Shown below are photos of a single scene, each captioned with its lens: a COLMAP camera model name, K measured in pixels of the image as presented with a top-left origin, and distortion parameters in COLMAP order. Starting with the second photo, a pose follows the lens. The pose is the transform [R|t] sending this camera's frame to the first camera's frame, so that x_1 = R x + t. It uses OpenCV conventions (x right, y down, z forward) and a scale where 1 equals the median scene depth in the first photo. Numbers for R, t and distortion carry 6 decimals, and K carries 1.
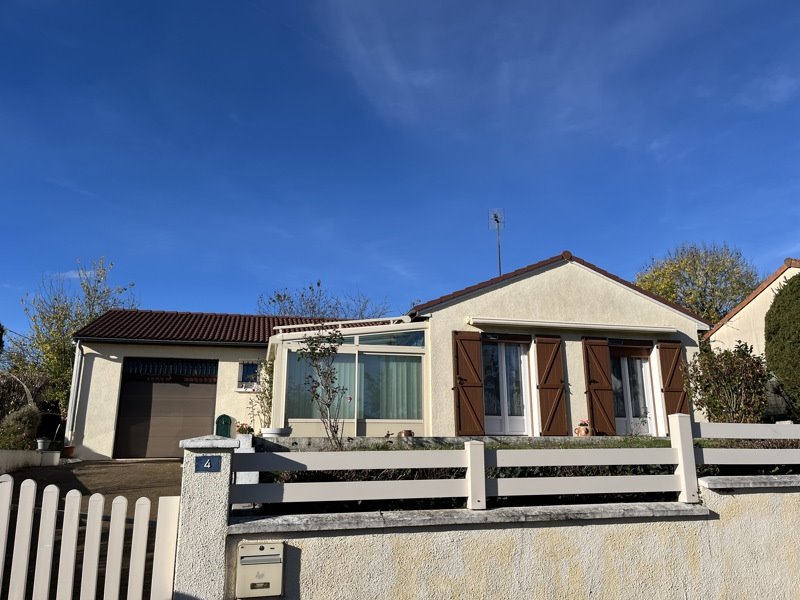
lens RADIAL K [[612.0, 0, 399.7], [0, 612.0, 300.8], [0, 0, 1]] dist [0.008392, -0.002338]
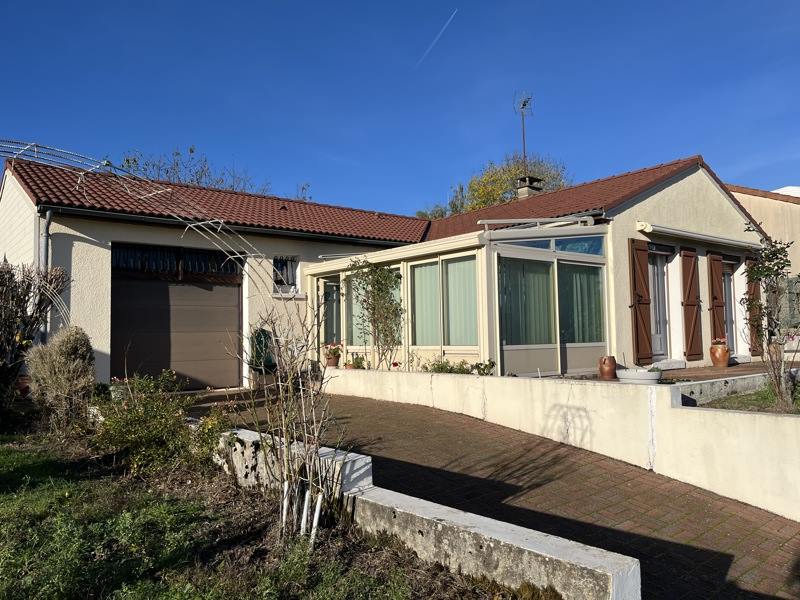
lens RADIAL K [[612.0, 0, 400.3], [0, 612.0, 300.2], [0, 0, 1]] dist [0.008392, -0.002338]
pose [[0.894728, 0.011525, 0.446462, -0.572656], [-0.092710, 0.982684, 0.160427, 0.026625], [-0.436882, -0.184930, 0.880304, 0.376692]]
